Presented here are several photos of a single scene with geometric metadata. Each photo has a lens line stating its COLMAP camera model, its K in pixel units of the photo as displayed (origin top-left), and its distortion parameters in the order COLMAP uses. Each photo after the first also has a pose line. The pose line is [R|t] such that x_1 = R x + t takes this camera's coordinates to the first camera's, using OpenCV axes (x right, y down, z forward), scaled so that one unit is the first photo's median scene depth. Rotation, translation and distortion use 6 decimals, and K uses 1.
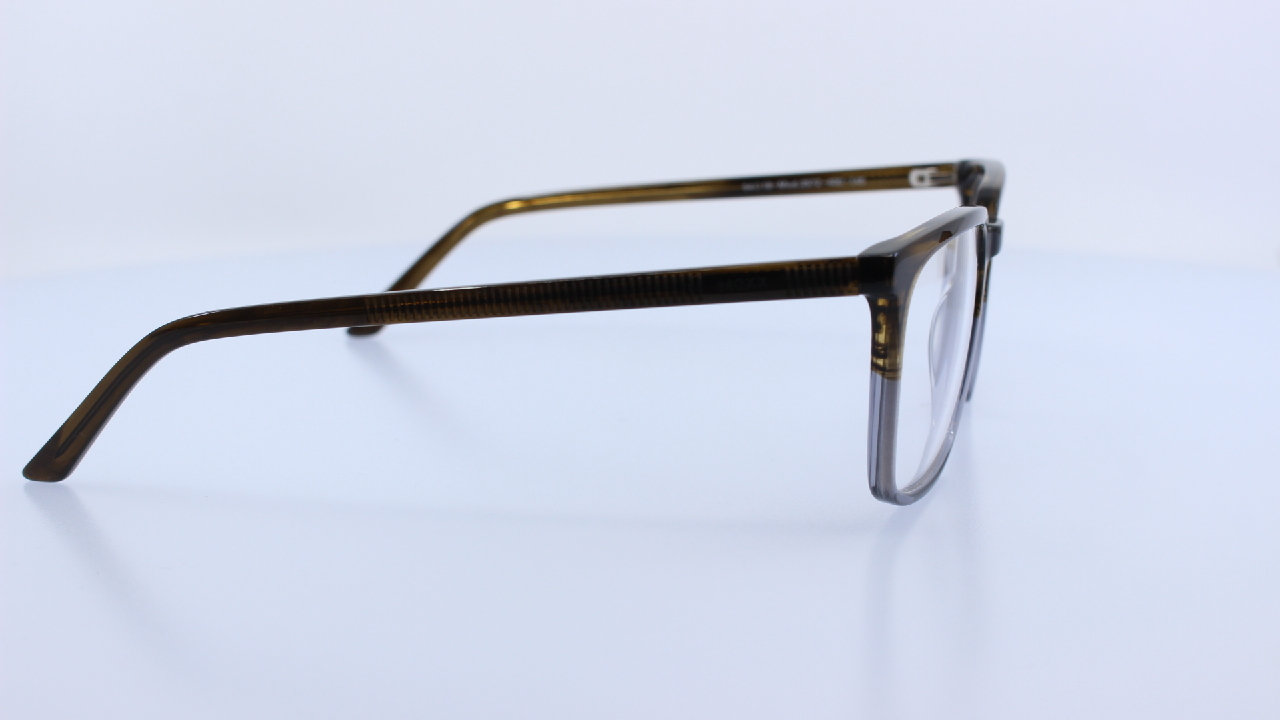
lens RADIAL K [[1779.1, 0, 640.0], [0, 1779.1, 360.0], [0, 0, 1]] dist [-0.084213, 0.003151]
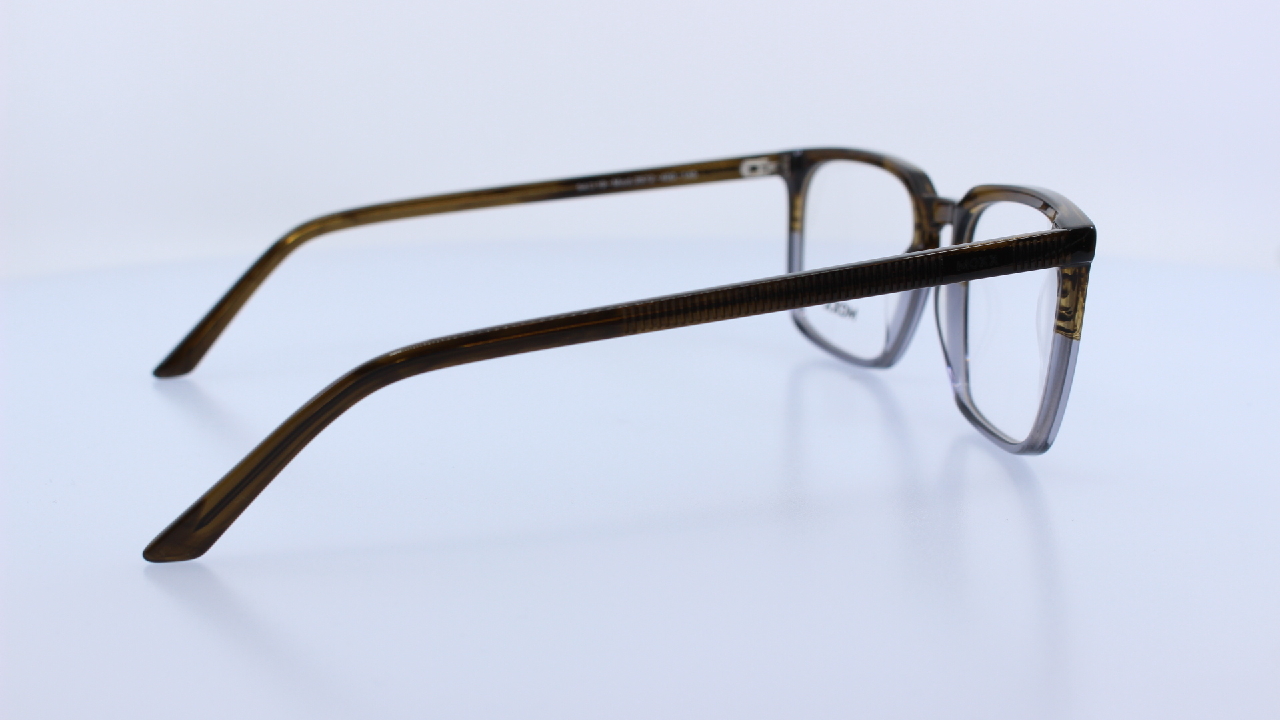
lens RADIAL K [[1779.1, 0, 640.0], [0, 1779.1, 360.0], [0, 0, 1]] dist [-0.084213, 0.003151]
pose [[0.868180, -0.098688, 0.486337, -0.429897], [0.101180, 0.994642, 0.021214, -0.018302], [-0.485825, 0.030789, 0.873514, 0.109299]]
